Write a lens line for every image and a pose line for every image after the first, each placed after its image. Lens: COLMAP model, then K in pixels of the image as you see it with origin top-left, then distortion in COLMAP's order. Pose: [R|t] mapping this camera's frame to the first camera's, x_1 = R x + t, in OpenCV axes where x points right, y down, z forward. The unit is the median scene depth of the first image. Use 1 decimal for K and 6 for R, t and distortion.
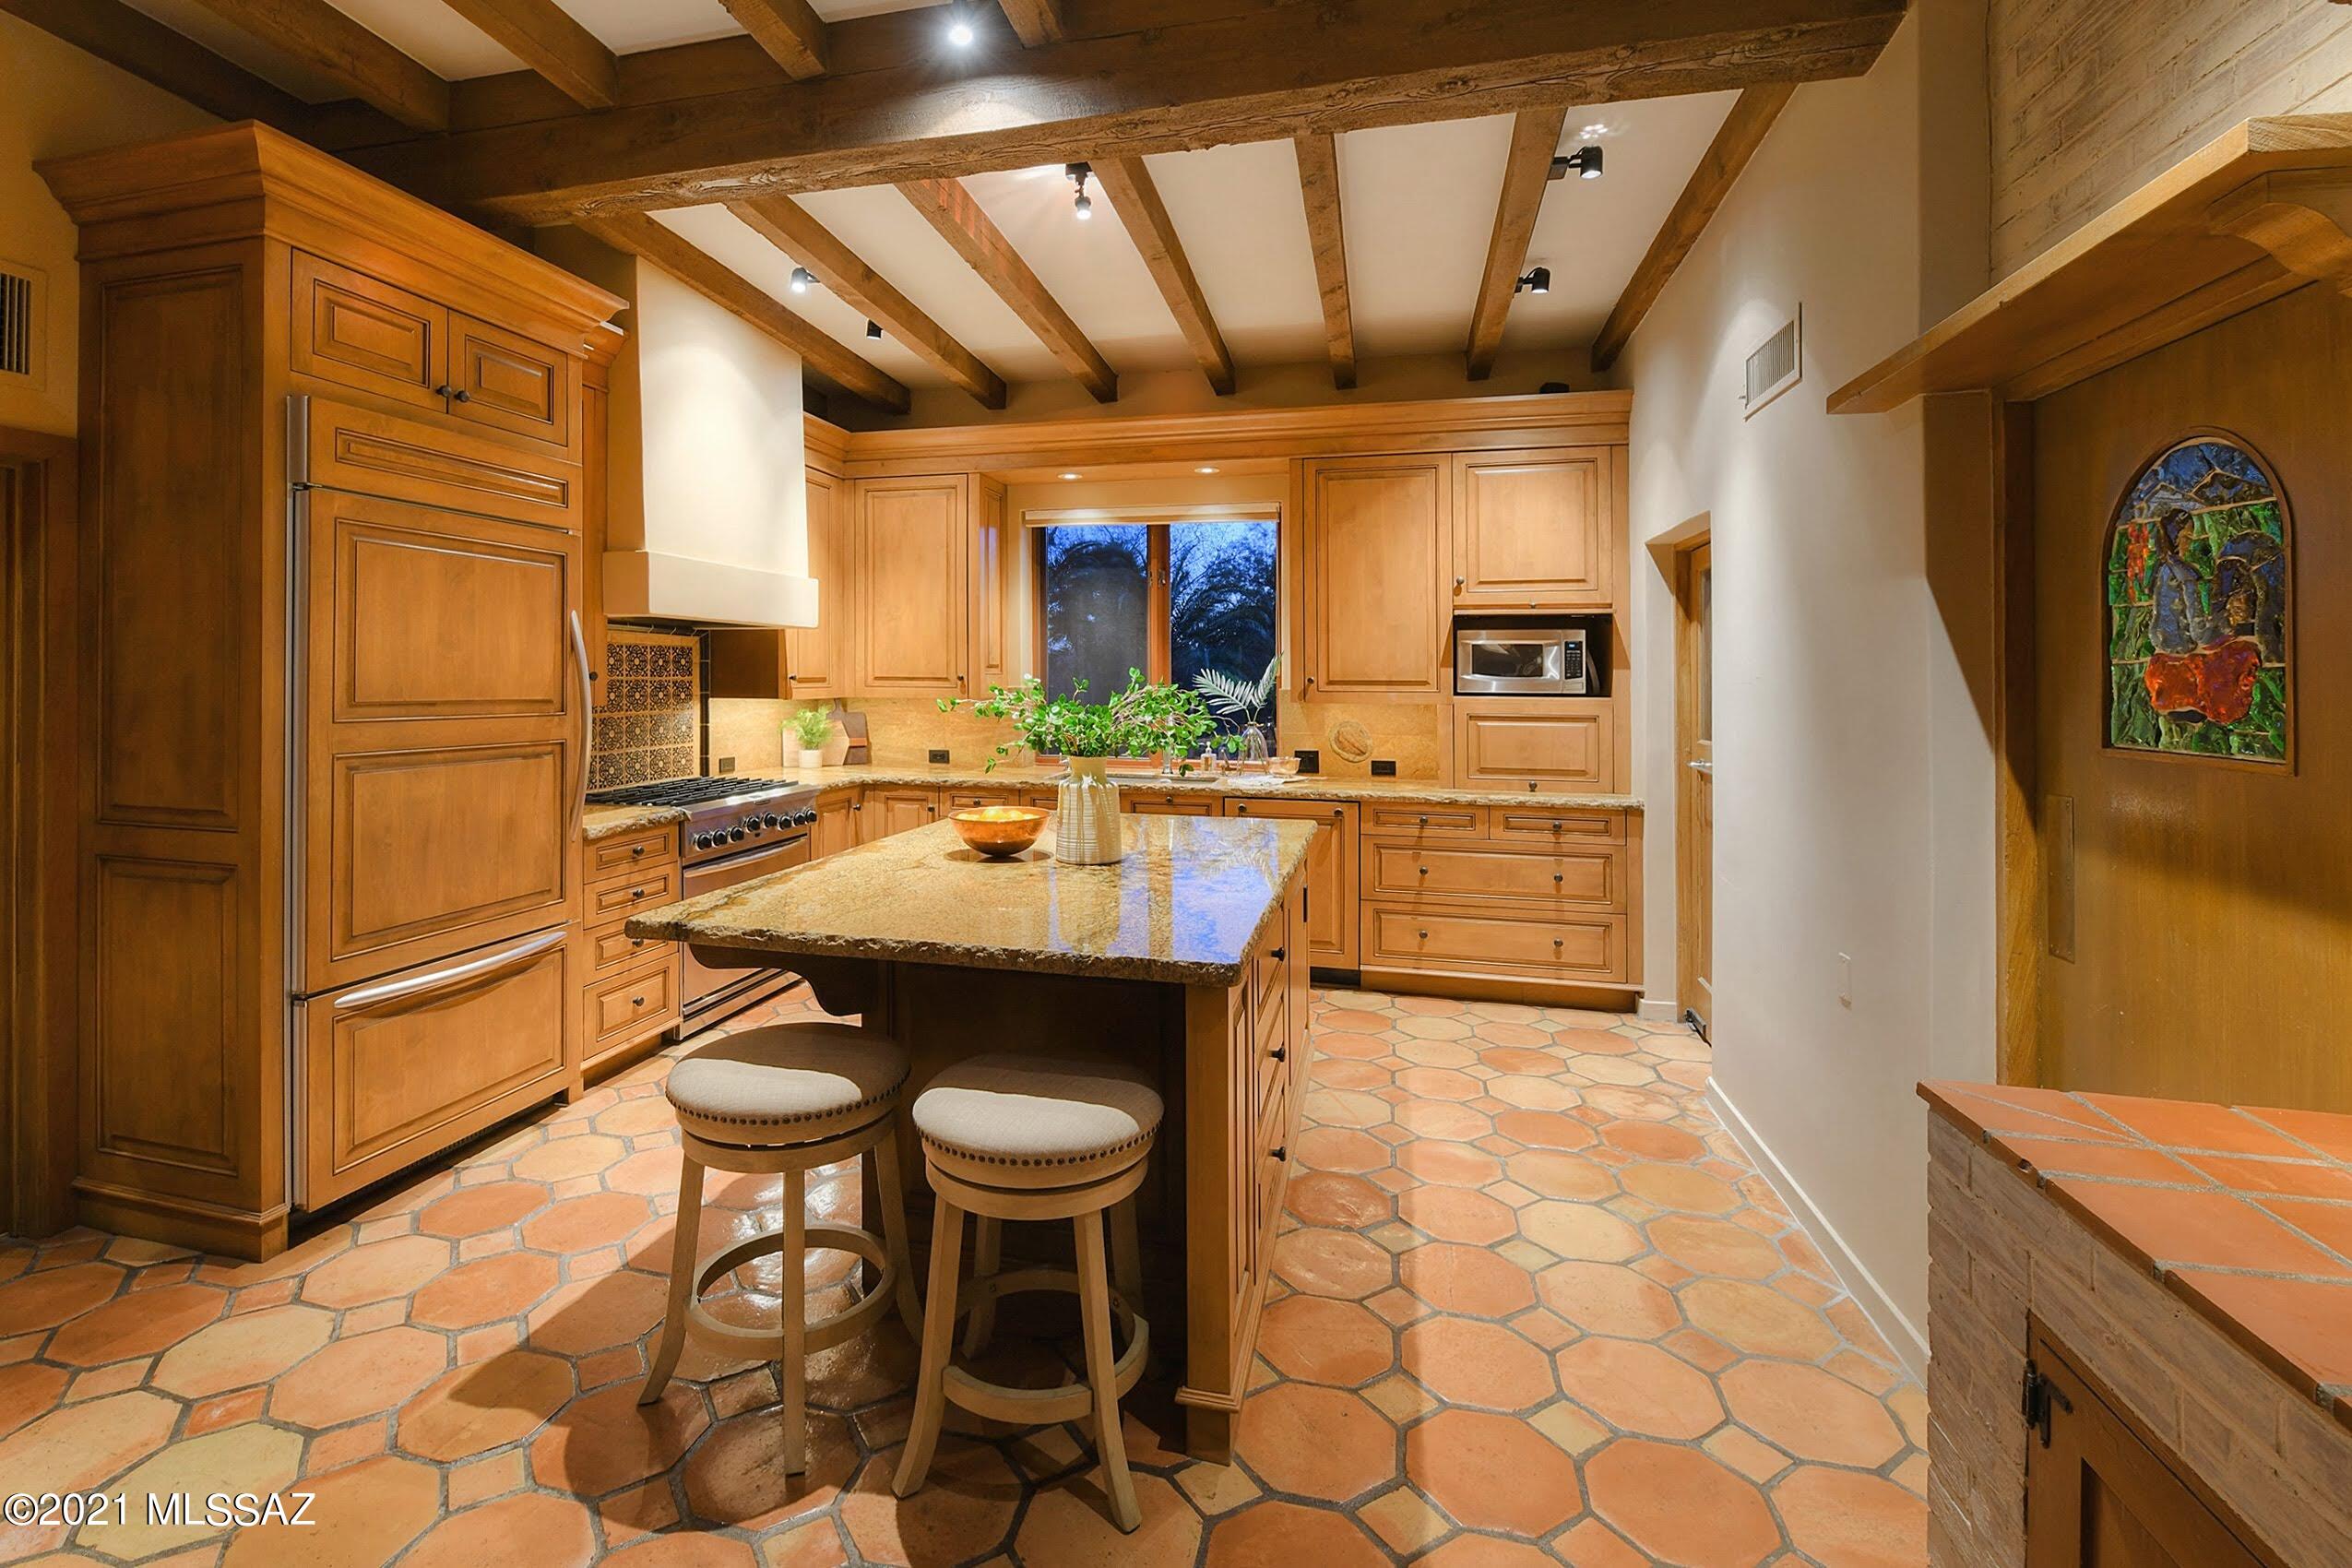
lens RADIAL K [[974.8, 0, 1169.2], [0, 974.8, 686.6], [0, 0, 1]] dist [-0.000055, 0.000051]
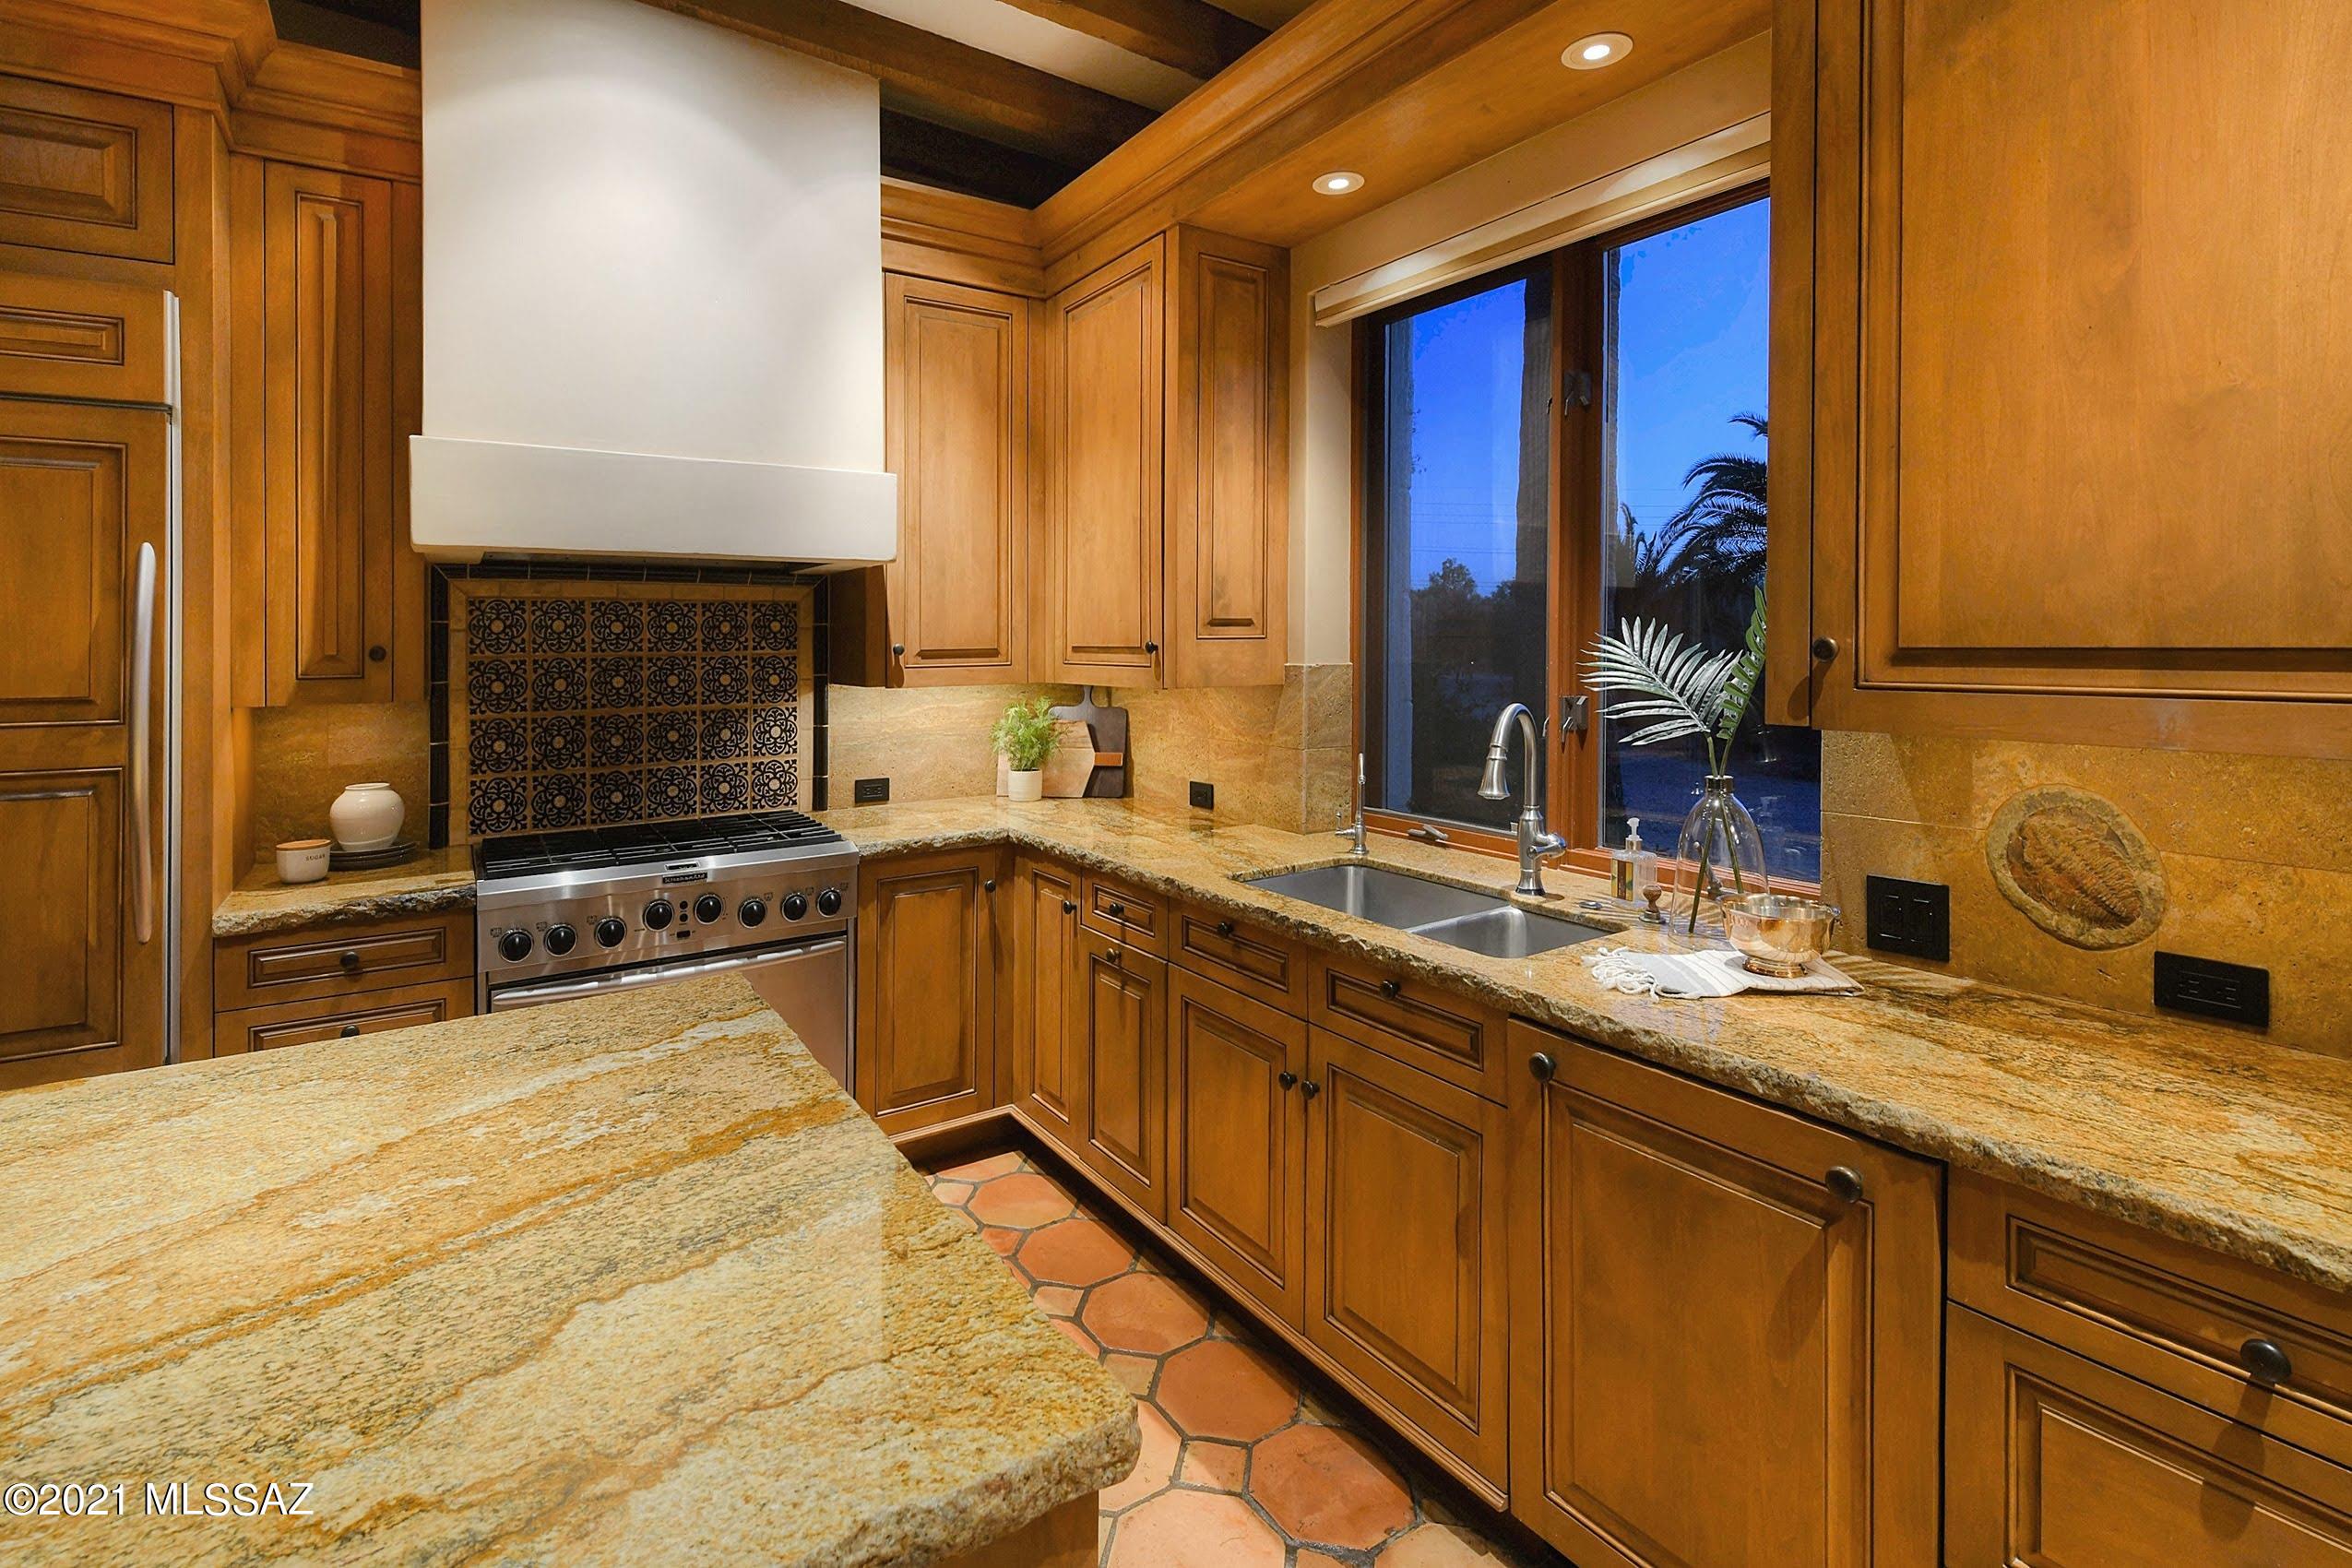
lens RADIAL K [[1214.8, 0, 1177.2], [0, 1214.8, 677.6], [0, 0, 1]] dist [-0.027176, 0.000455]
pose [[0.762339, 0.006795, -0.647143, 0.210044], [0.006136, 0.999824, 0.017727, -0.004688], [0.647149, -0.017485, 0.762163, 0.579609]]
